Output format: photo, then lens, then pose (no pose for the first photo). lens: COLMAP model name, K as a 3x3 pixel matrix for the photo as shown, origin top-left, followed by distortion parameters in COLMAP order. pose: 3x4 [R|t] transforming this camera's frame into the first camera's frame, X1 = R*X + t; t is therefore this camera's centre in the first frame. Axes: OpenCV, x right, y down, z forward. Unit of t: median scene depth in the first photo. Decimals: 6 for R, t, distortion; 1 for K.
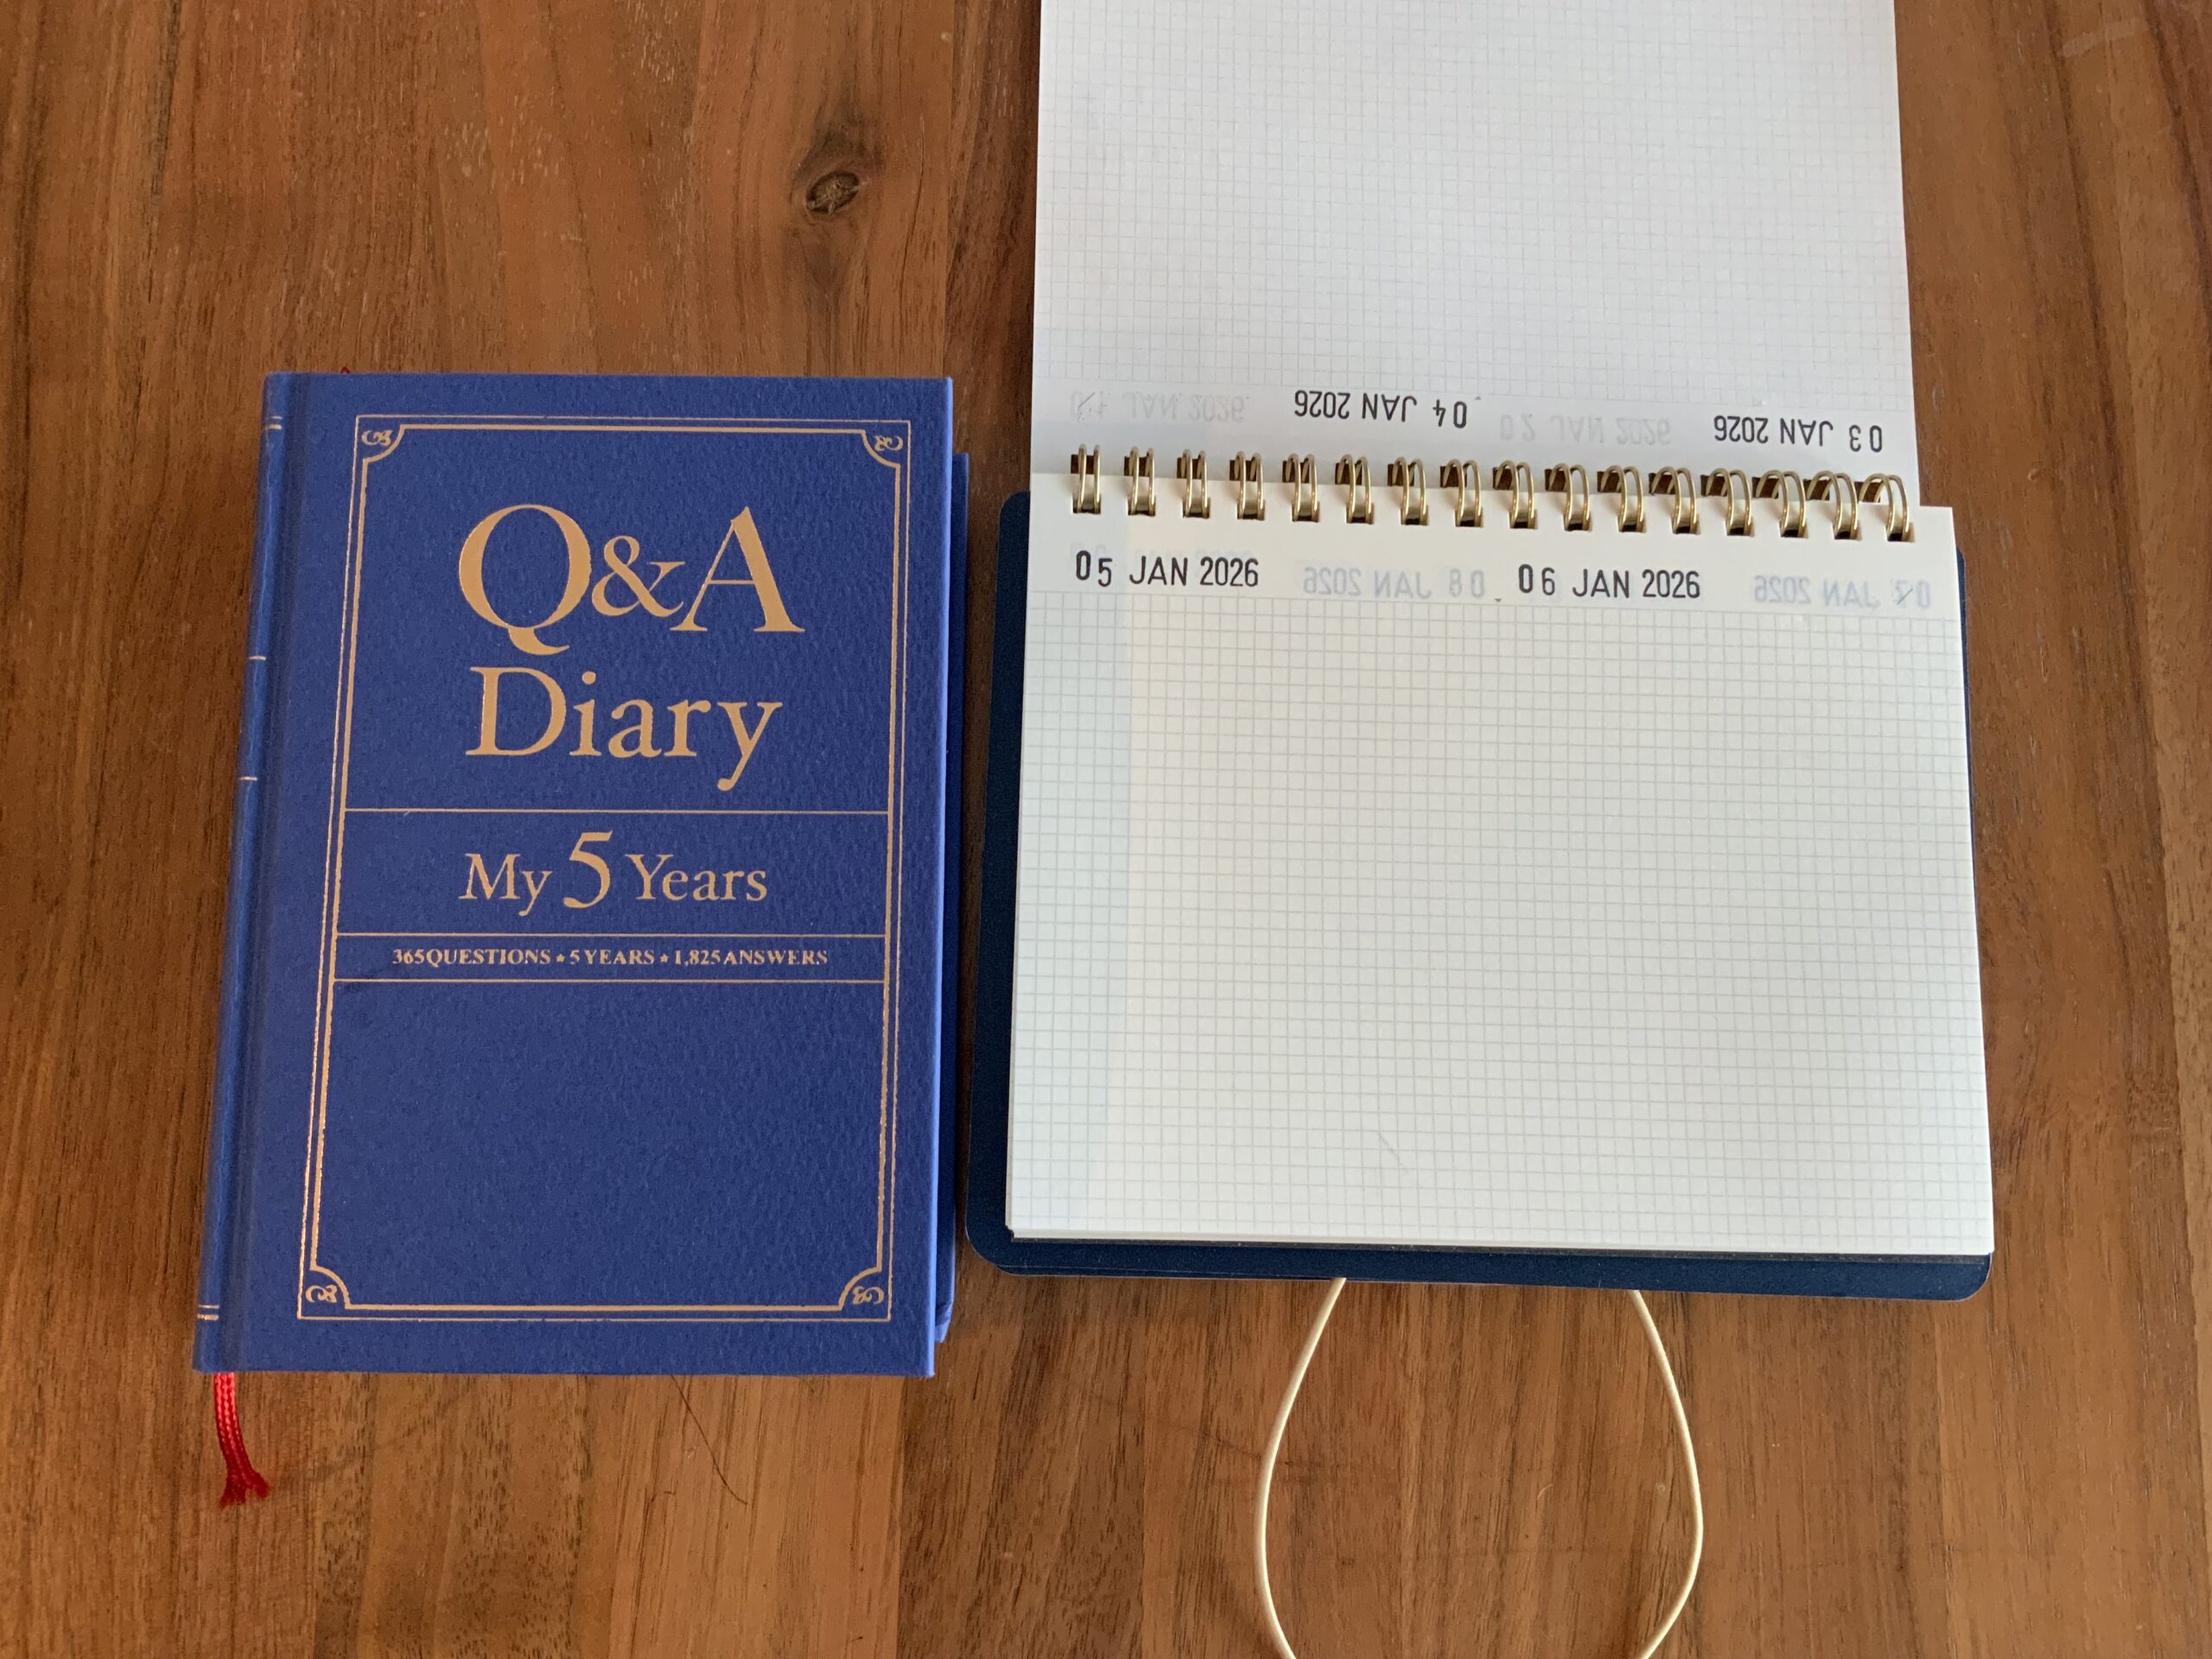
lens RADIAL K [[1842.2, 0, 1106.0], [0, 1842.2, 829.5], [0, 0, 1]] dist [0.050953, -0.046781]
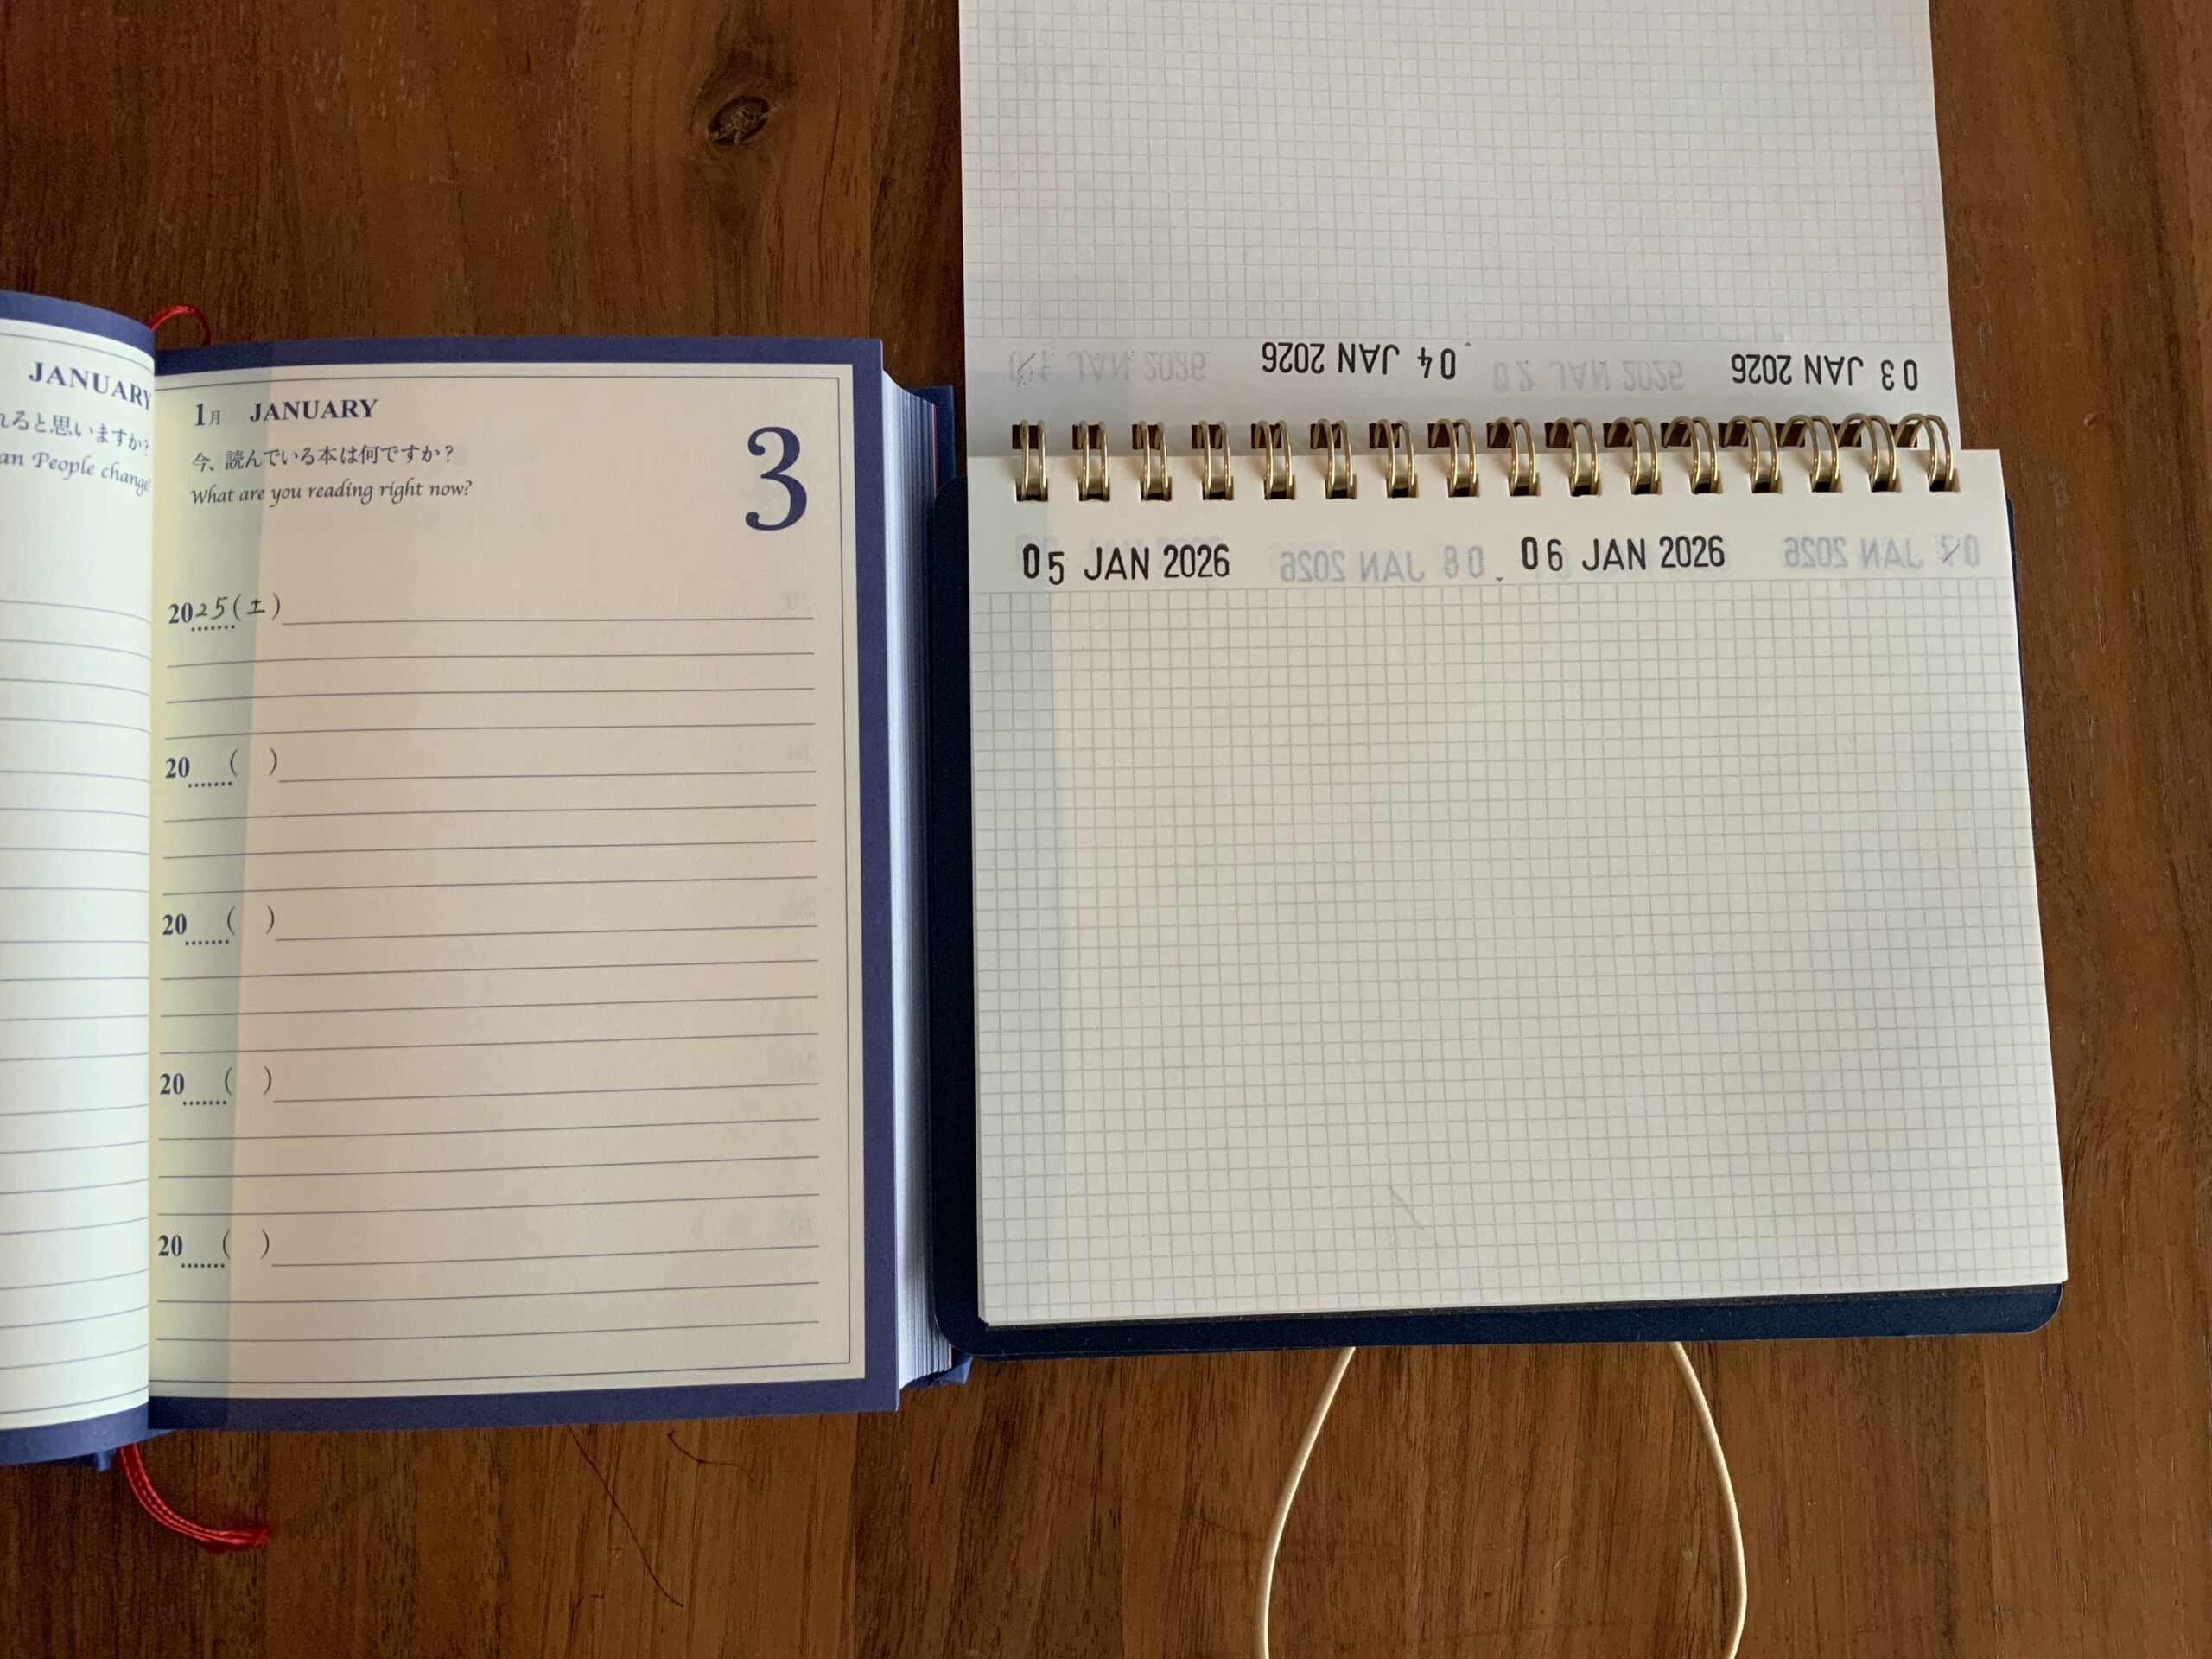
lens RADIAL K [[1893.5, 0, 1106.0], [0, 1893.5, 829.5], [0, 0, 1]] dist [0.011548, 0.001942]
pose [[0.999682, -0.021847, 0.012557, 0.008713], [0.021180, 0.998475, 0.050985, -0.054611], [-0.013652, -0.050703, 0.998620, 0.088728]]
